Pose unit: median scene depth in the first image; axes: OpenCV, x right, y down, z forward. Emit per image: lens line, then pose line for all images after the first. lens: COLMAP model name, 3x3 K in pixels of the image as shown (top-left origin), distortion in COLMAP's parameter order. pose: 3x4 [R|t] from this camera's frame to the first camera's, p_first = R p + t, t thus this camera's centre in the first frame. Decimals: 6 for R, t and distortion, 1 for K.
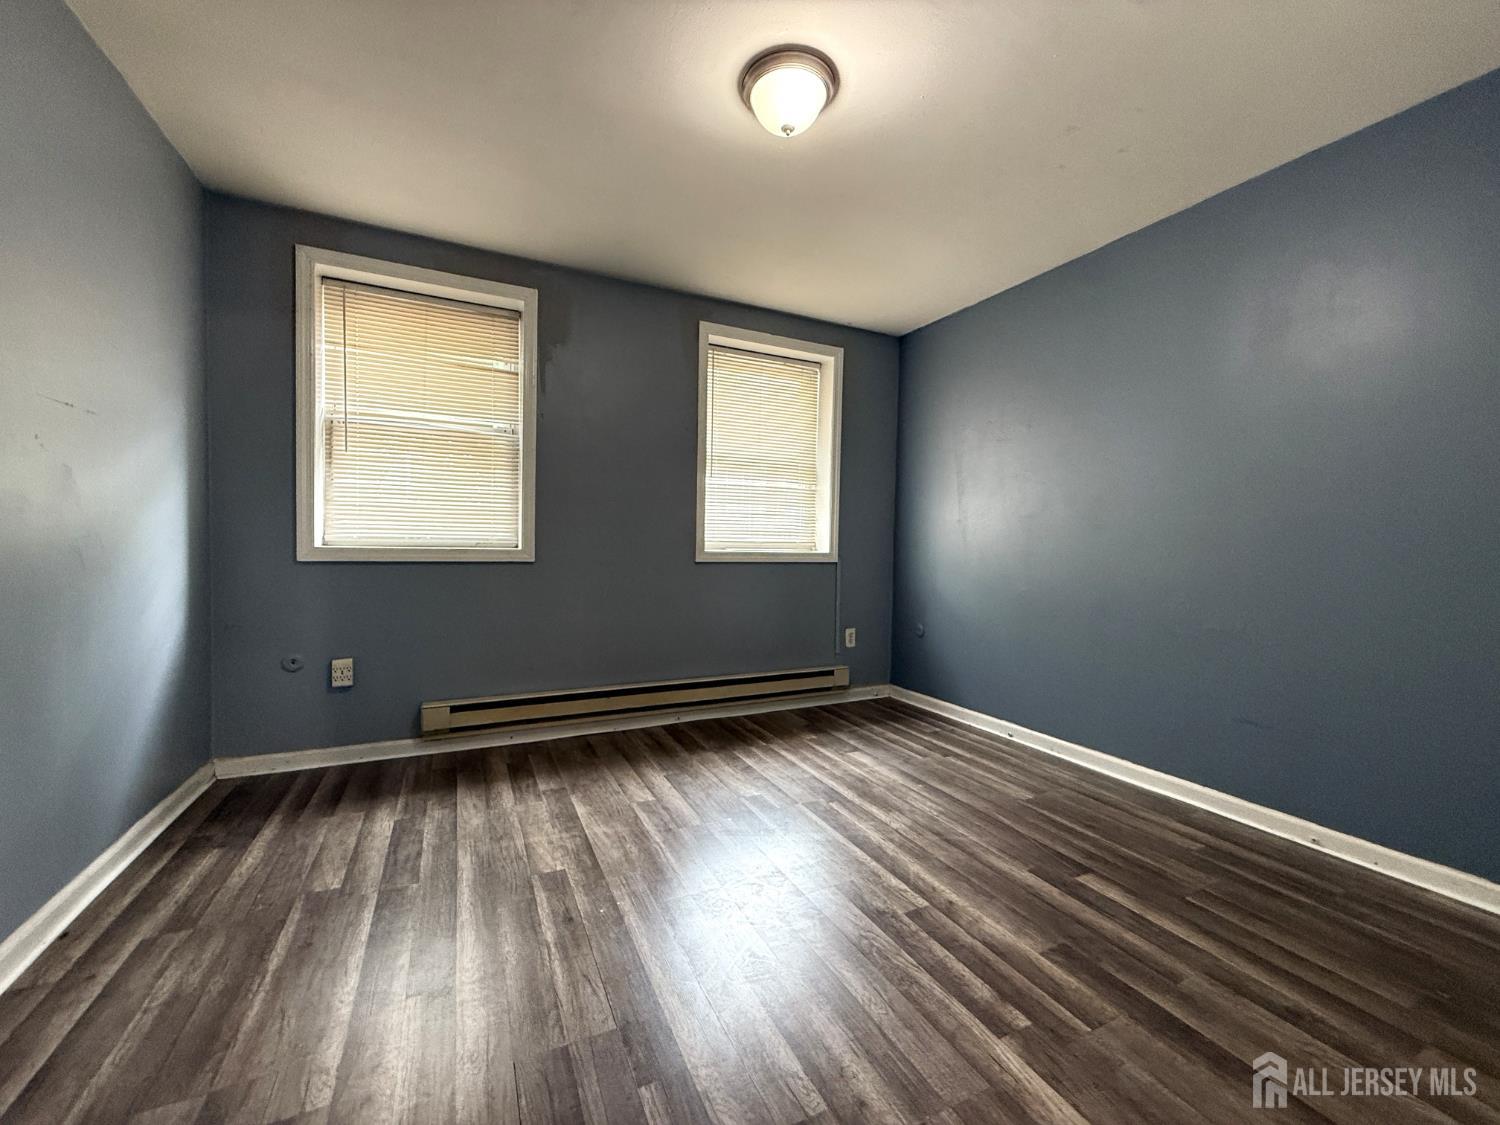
lens RADIAL K [[602.3, 0, 752.5], [0, 602.3, 562.3], [0, 0, 1]] dist [0.002932, 0.000084]
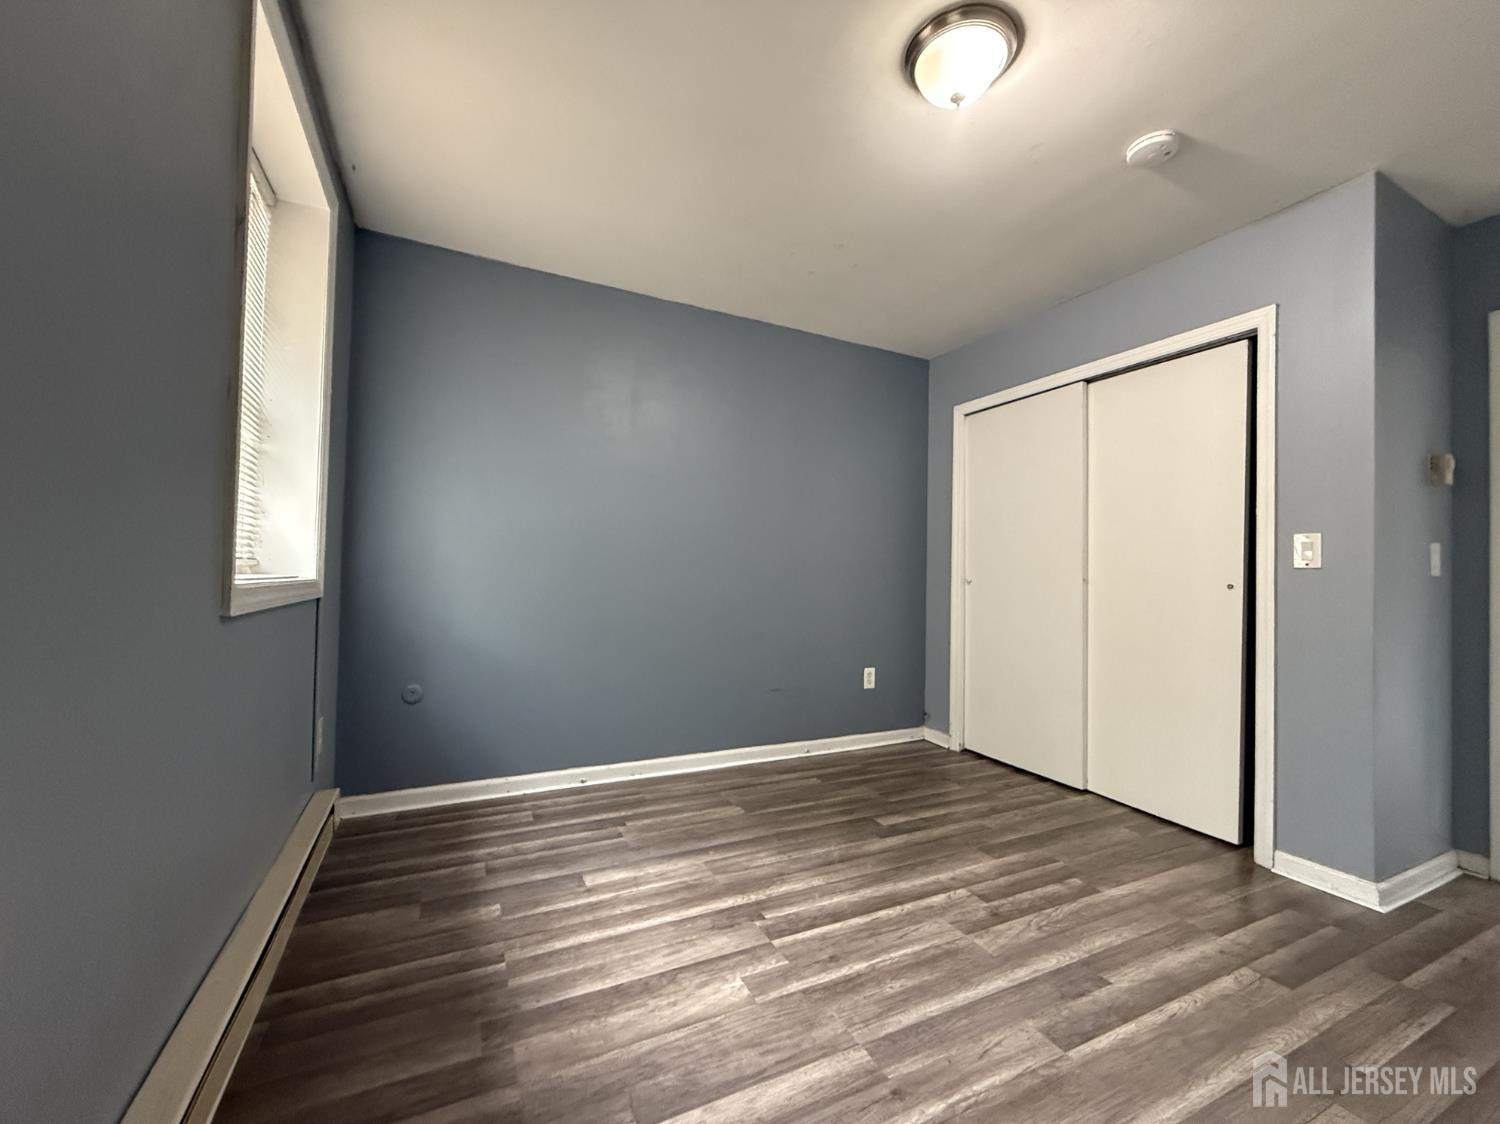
lens RADIAL K [[602.3, 0, 748.0], [0, 602.3, 562.6], [0, 0, 1]] dist [0.002932, 0.000084]
pose [[0.003103, 0.004089, 0.999987, -0.555535], [0.008493, 0.999955, -0.004115, -0.036724], [-0.999959, 0.008506, 0.003068, 0.898779]]
